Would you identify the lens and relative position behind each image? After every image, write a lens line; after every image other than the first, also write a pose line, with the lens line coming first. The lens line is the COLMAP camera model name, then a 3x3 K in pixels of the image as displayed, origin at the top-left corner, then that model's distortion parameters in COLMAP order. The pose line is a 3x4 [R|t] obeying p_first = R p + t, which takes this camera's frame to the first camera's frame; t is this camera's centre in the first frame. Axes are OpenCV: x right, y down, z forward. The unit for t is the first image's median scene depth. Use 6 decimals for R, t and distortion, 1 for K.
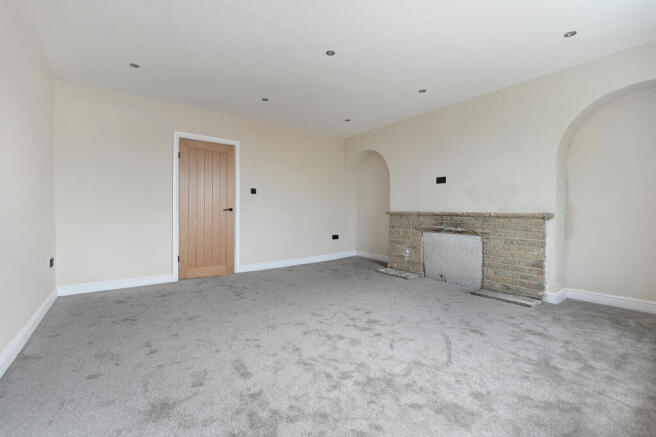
lens RADIAL K [[281.3, 0, 328.0], [0, 281.3, 218.5], [0, 0, 1]] dist [0.000806, 0.000036]
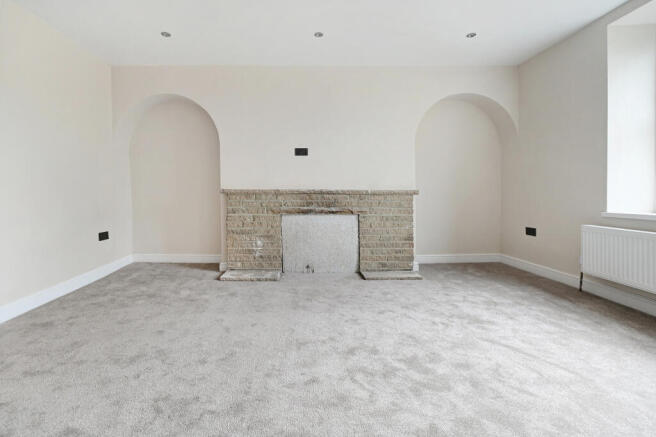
lens RADIAL K [[301.9, 0, 327.3], [0, 301.9, 193.6], [0, 0, 1]] dist [0.018199, -0.000022]
pose [[0.600538, -0.010108, 0.799532, -0.303683], [0.024906, 0.999671, -0.006070, -0.005145], [-0.799208, 0.023559, 0.600592, 0.459935]]
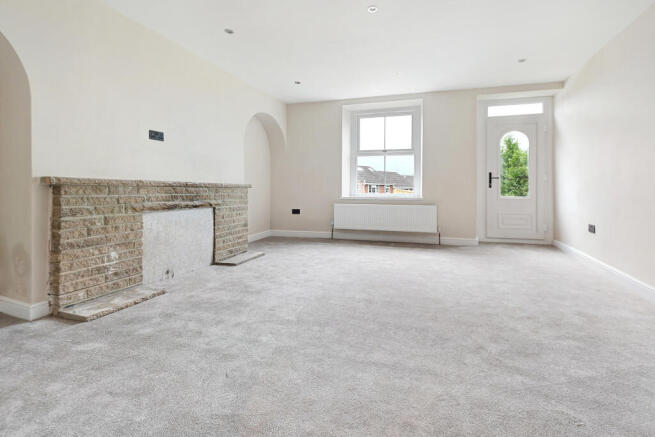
lens RADIAL K [[300.4, 0, 328.7], [0, 300.4, 188.4], [0, 0, 1]] dist [-0.026349, -0.000077]
pose [[-0.547760, -0.004384, 0.836624, -0.496358], [0.017150, 0.999717, 0.016467, -0.012642], [-0.836460, 0.023368, -0.547530, 1.185877]]
